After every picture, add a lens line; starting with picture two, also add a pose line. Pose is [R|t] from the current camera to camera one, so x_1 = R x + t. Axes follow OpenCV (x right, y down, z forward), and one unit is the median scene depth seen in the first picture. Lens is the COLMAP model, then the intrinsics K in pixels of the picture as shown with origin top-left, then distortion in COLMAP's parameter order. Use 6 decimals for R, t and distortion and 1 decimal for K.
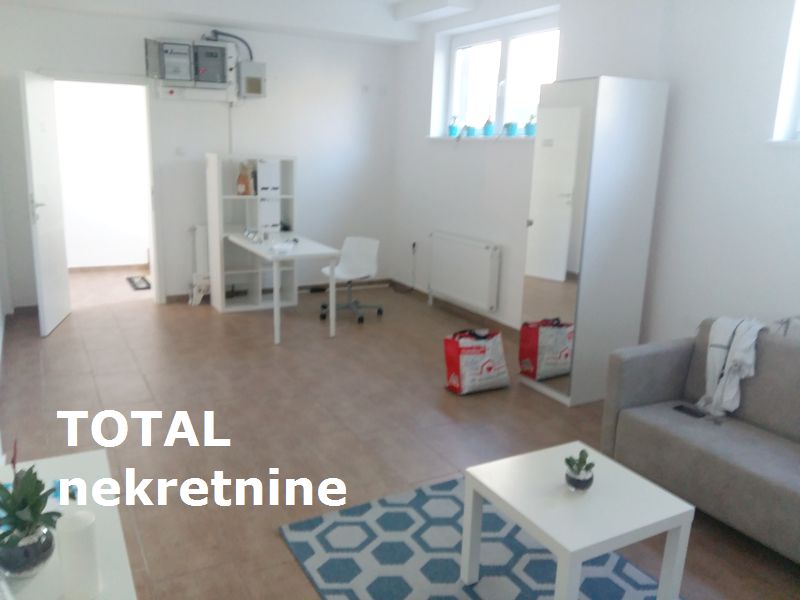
lens RADIAL K [[651.5, 0, 400.0], [0, 651.5, 300.0], [0, 0, 1]] dist [0.048974, -0.002101]
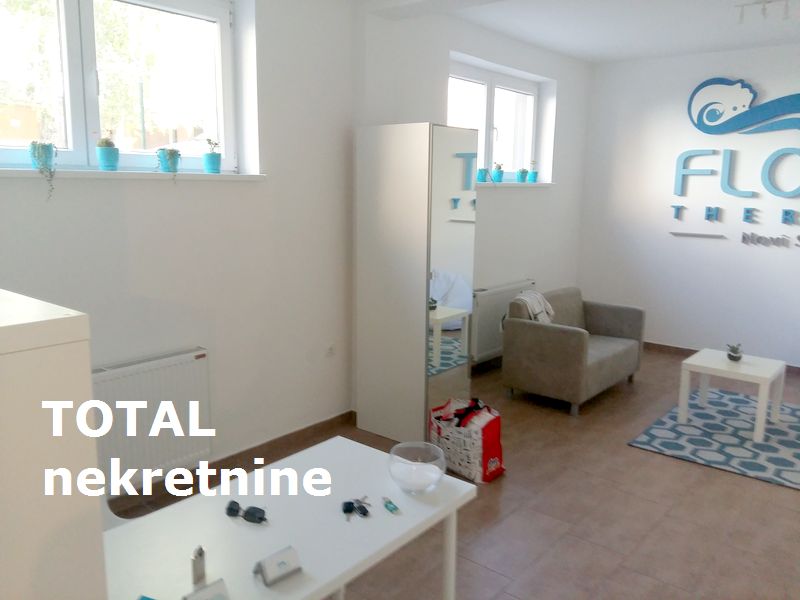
lens RADIAL K [[651.5, 0, 400.0], [0, 651.5, 300.0], [0, 0, 1]] dist [0.048974, -0.002101]
pose [[-0.379328, -0.216301, 0.899624, -0.685100], [0.160214, 0.942250, 0.294104, -0.409742], [-0.911286, 0.255694, -0.322767, 1.503397]]
